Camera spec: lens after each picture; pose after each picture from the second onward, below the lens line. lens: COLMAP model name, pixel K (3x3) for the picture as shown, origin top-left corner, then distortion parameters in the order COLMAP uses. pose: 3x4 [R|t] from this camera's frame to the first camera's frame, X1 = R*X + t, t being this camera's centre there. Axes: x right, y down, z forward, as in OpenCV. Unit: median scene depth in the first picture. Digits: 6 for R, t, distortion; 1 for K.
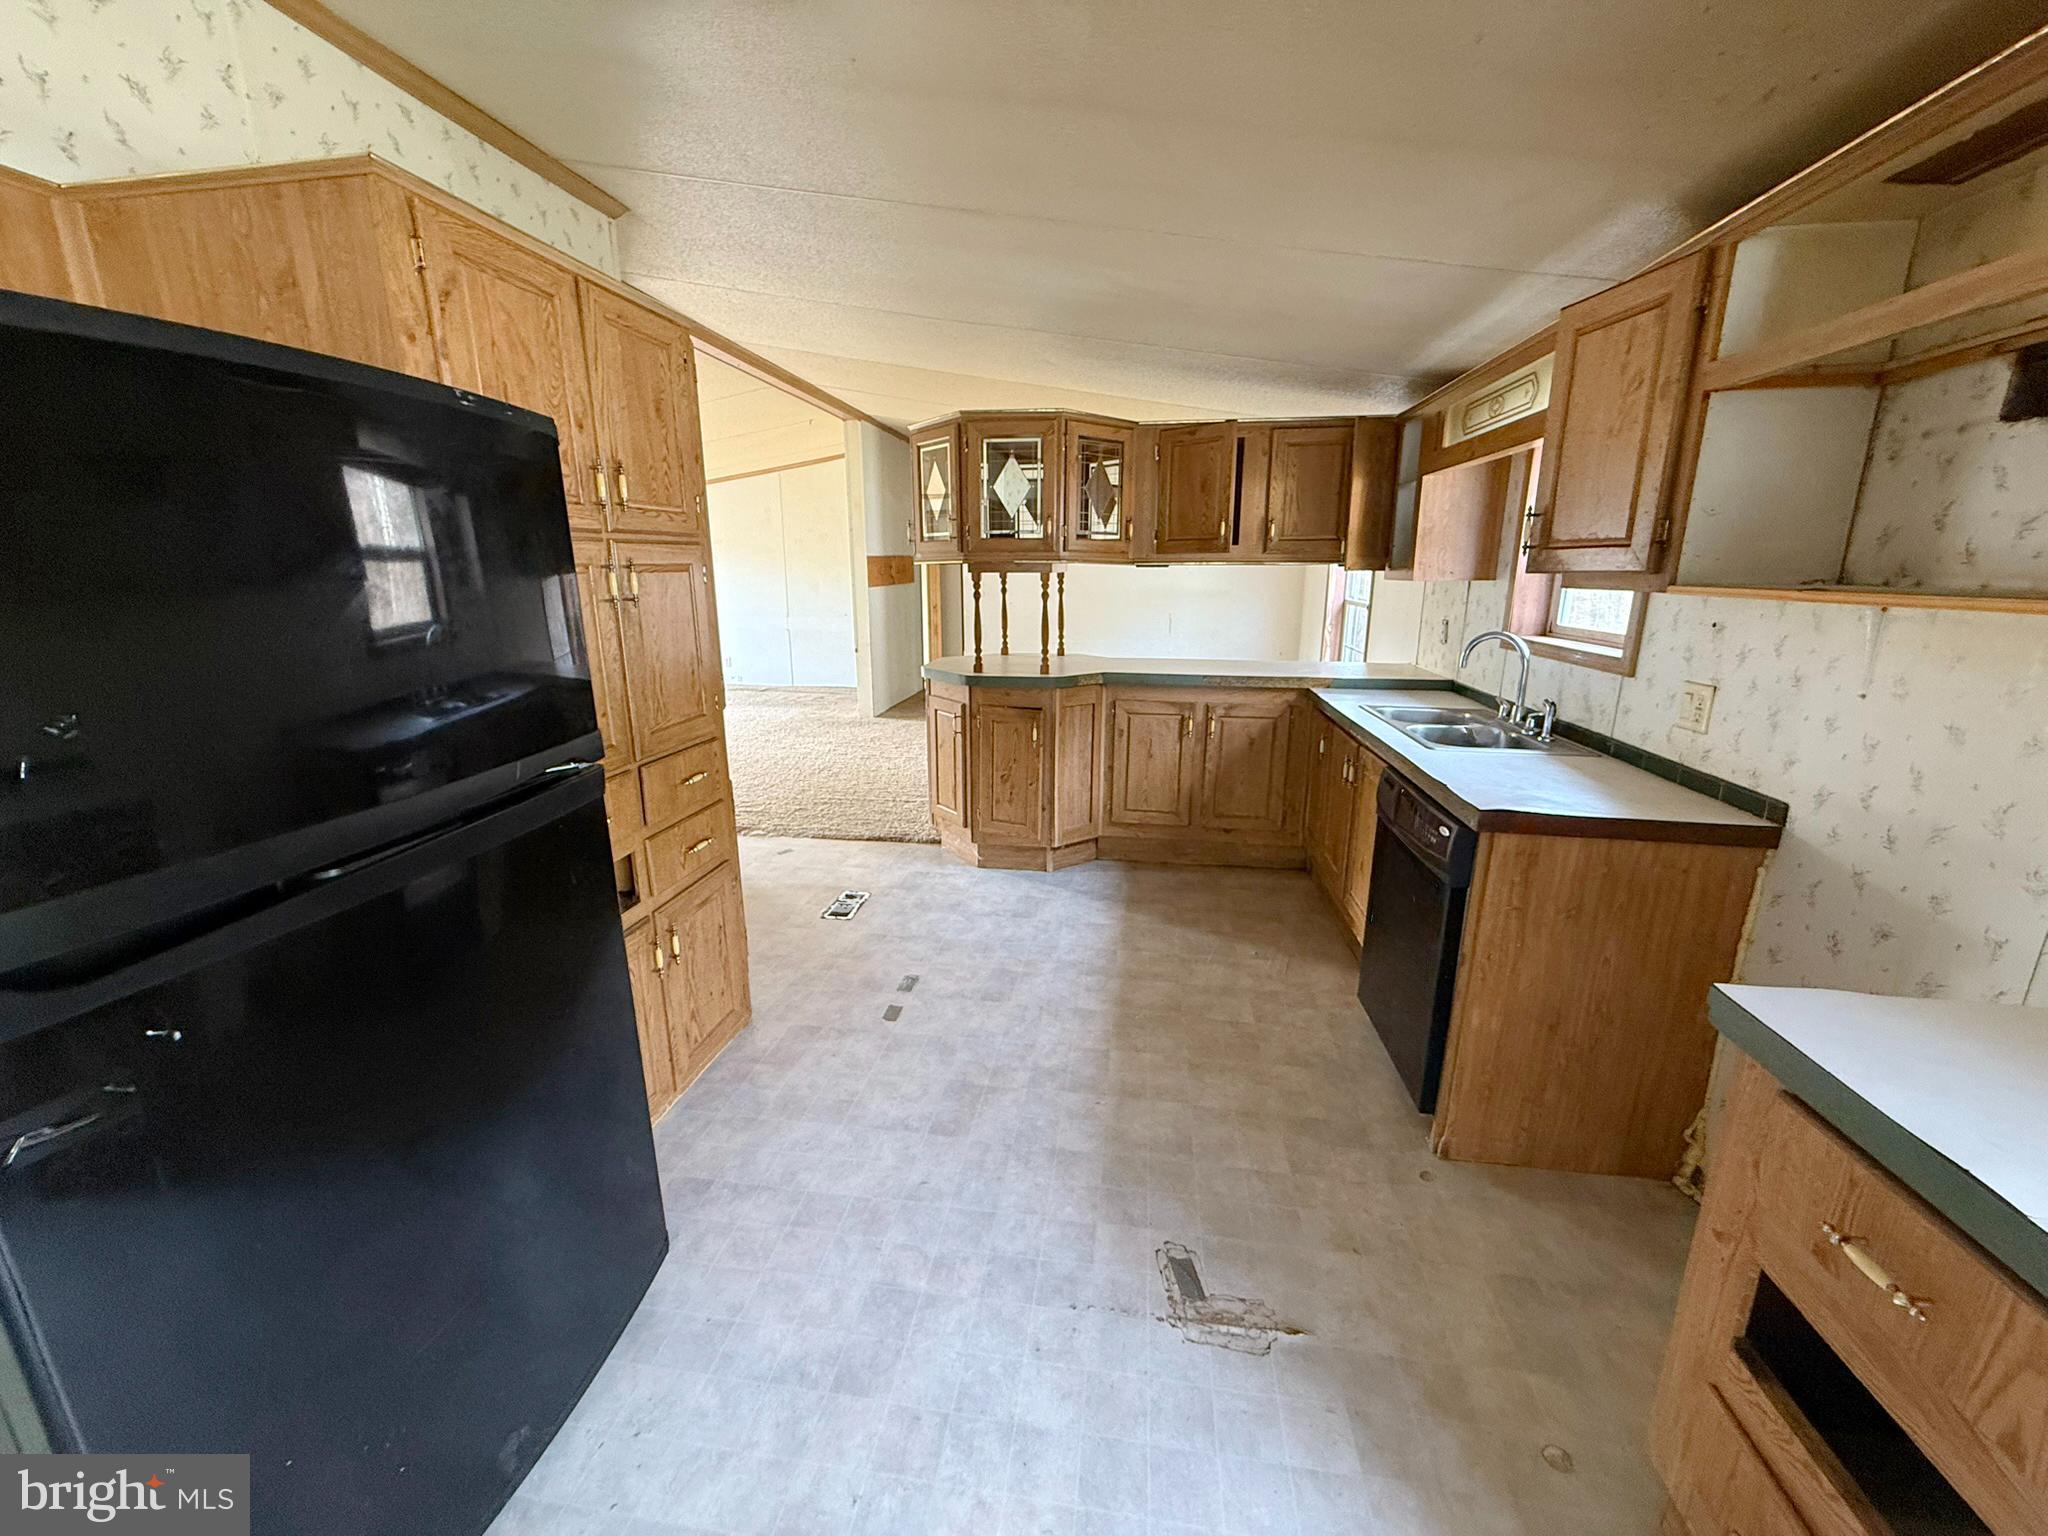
lens RADIAL K [[831.8, 0, 1024.8], [0, 831.8, 773.8], [0, 0, 1]] dist [-0.003704, -0.000293]
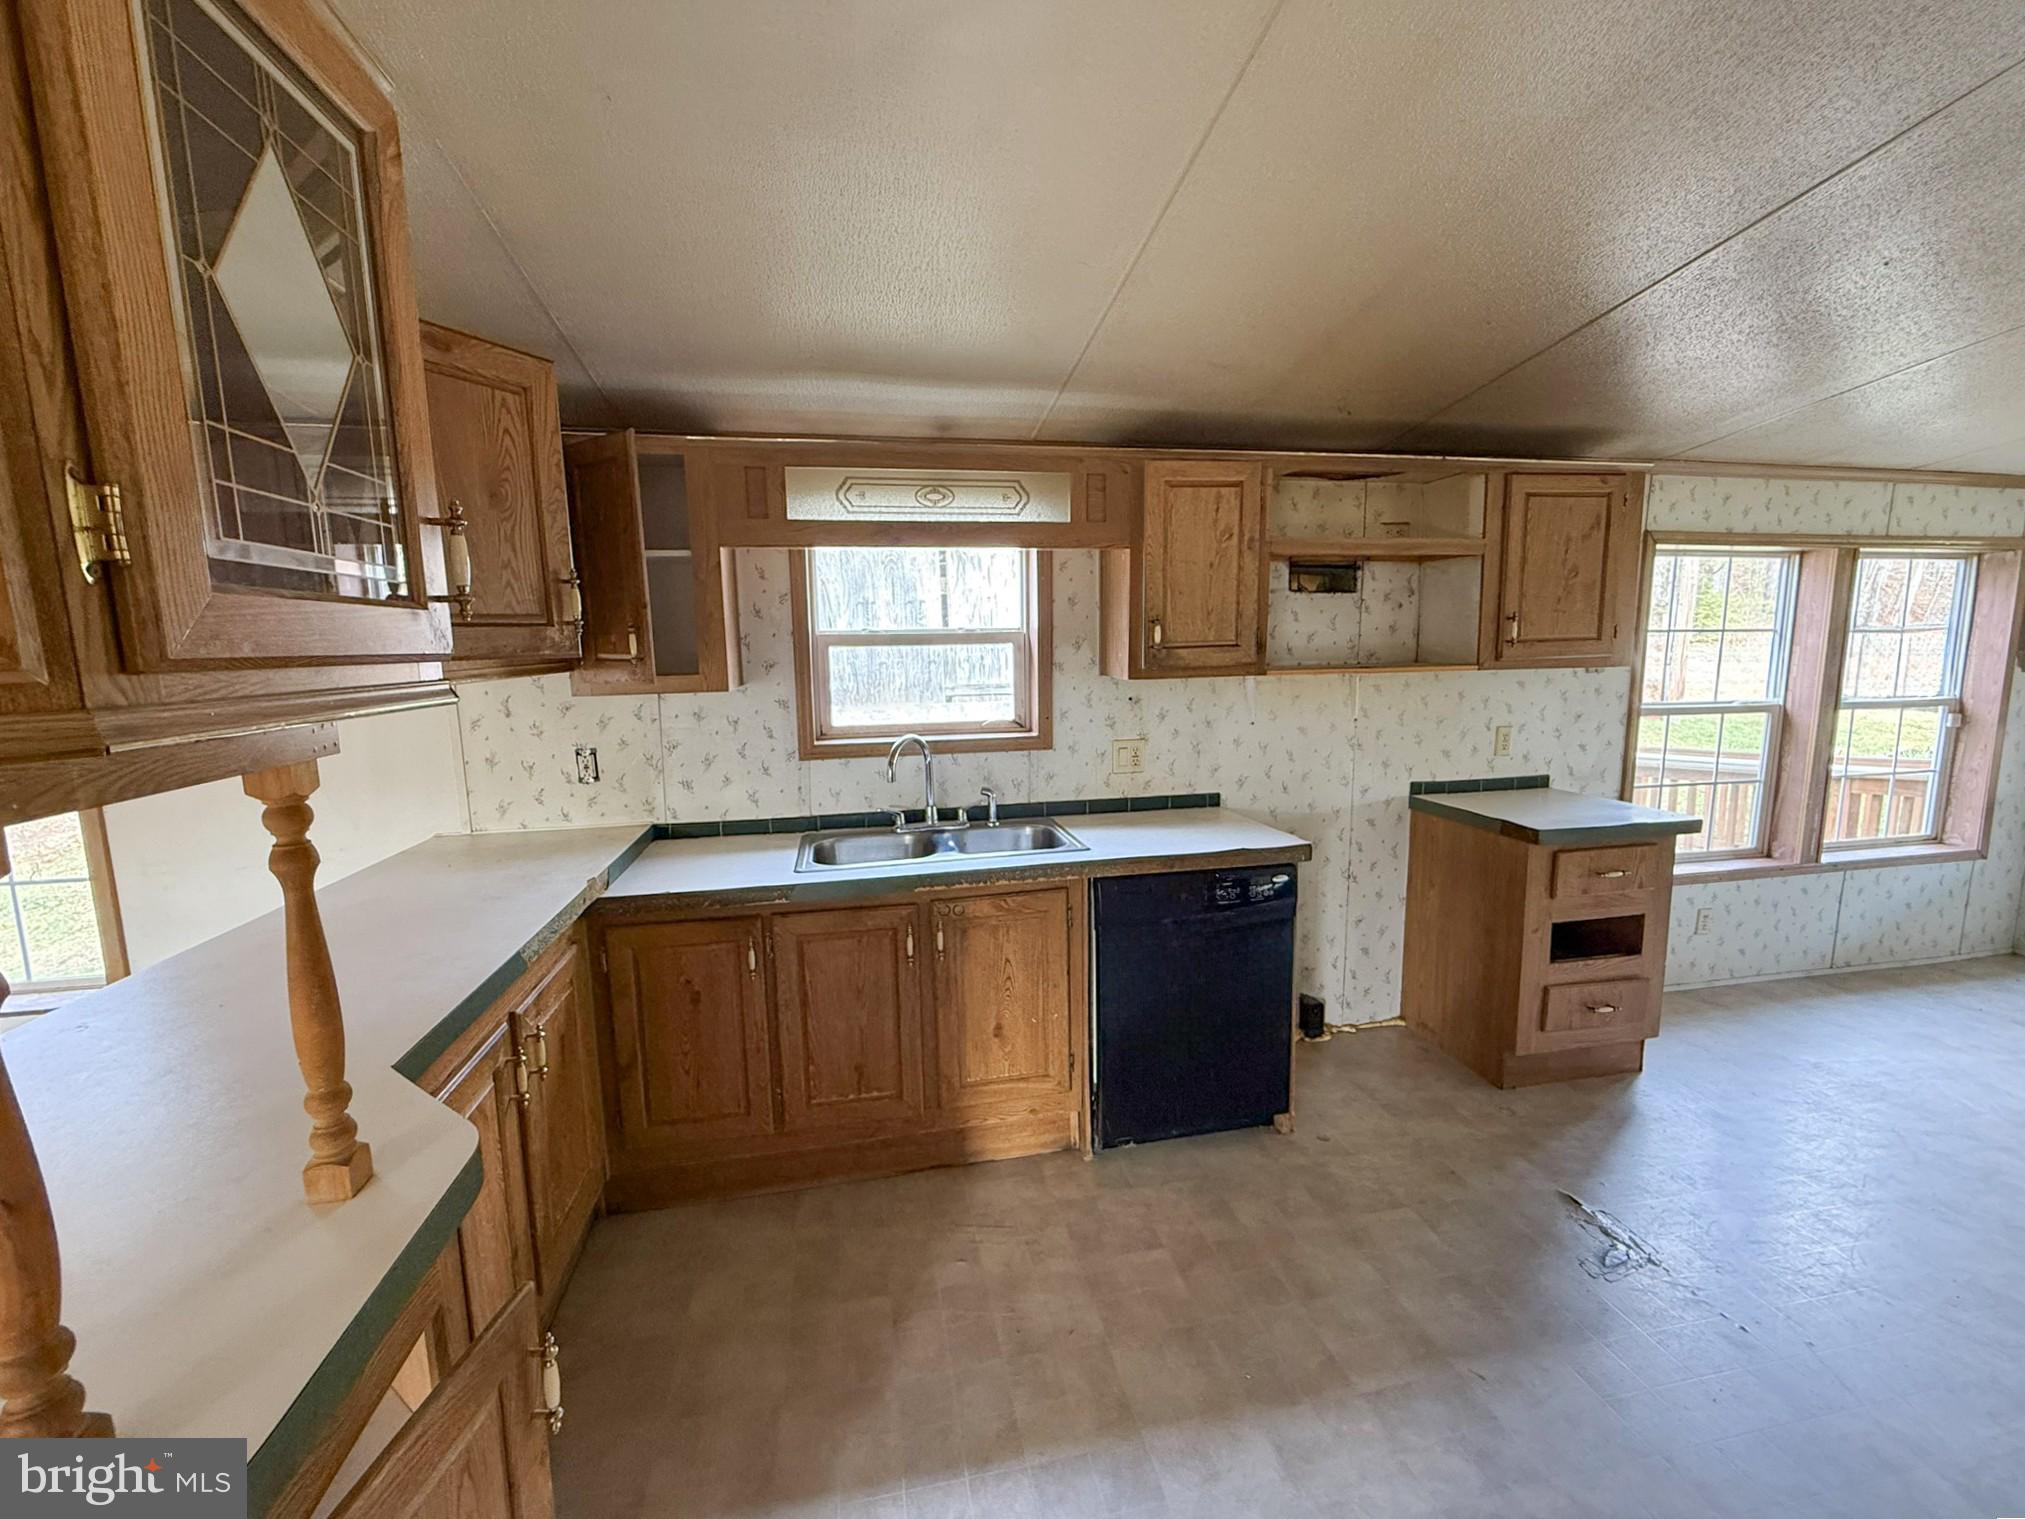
lens RADIAL K [[822.5, 0, 1012.5], [0, 822.5, 754.4], [0, 0, 1]] dist [-0.003704, -0.000293]
pose [[-0.345183, -0.099207, 0.933277, -0.409444], [0.247170, 0.949685, 0.192369, -0.383218], [-0.905404, 0.297081, -0.303294, 1.529339]]
